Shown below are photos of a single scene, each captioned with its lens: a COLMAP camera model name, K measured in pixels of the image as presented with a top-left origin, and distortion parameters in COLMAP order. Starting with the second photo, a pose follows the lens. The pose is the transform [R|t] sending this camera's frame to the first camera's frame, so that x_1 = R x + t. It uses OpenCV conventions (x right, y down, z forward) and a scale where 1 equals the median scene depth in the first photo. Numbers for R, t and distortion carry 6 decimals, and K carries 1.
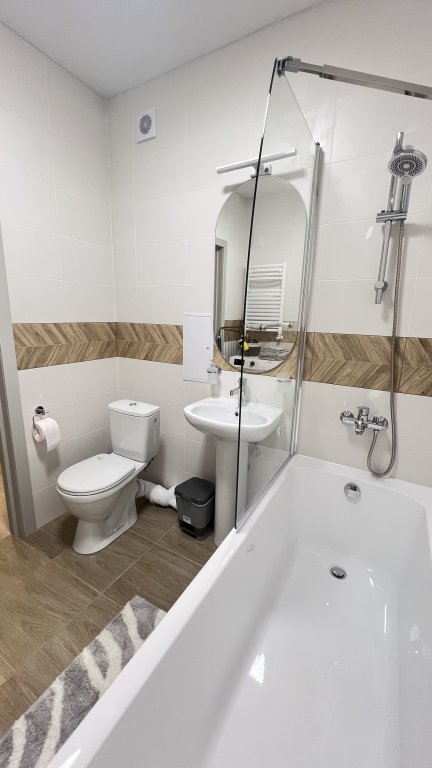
lens RADIAL K [[313.7, 0, 218.6], [0, 313.7, 385.8], [0, 0, 1]] dist [-0.000603, -0.000109]
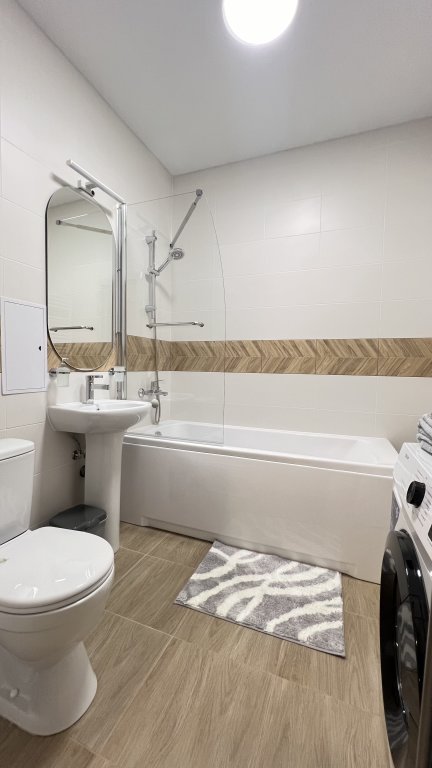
lens RADIAL K [[313.7, 0, 218.6], [0, 313.7, 385.8], [0, 0, 1]] dist [-0.000603, -0.000109]
pose [[-0.152162, -0.089576, 0.984288, -1.165930], [0.198530, 0.972816, 0.119223, -0.037497], [-0.968211, 0.213552, -0.130242, 0.881219]]
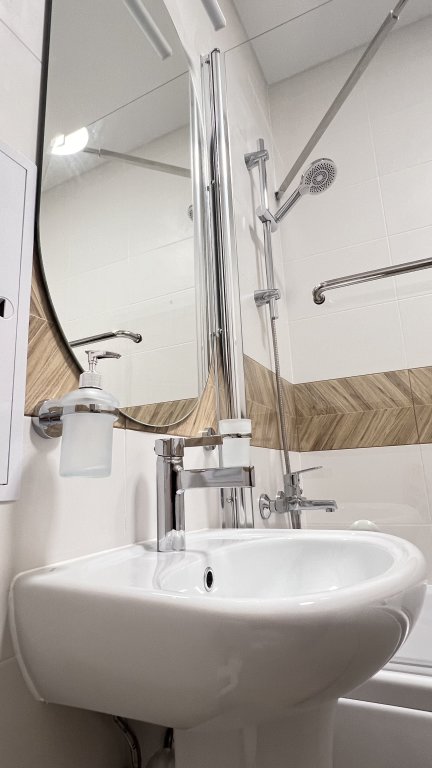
lens RADIAL K [[425.6, 0, 216.0], [0, 425.6, 384.0], [0, 0, 1]] dist [0.000222, -0.000538]
pose [[-0.087668, 0.197576, 0.976360, -0.358554], [0.266167, 0.949144, -0.168170, 0.002060], [-0.959932, 0.245132, -0.135798, 1.193838]]
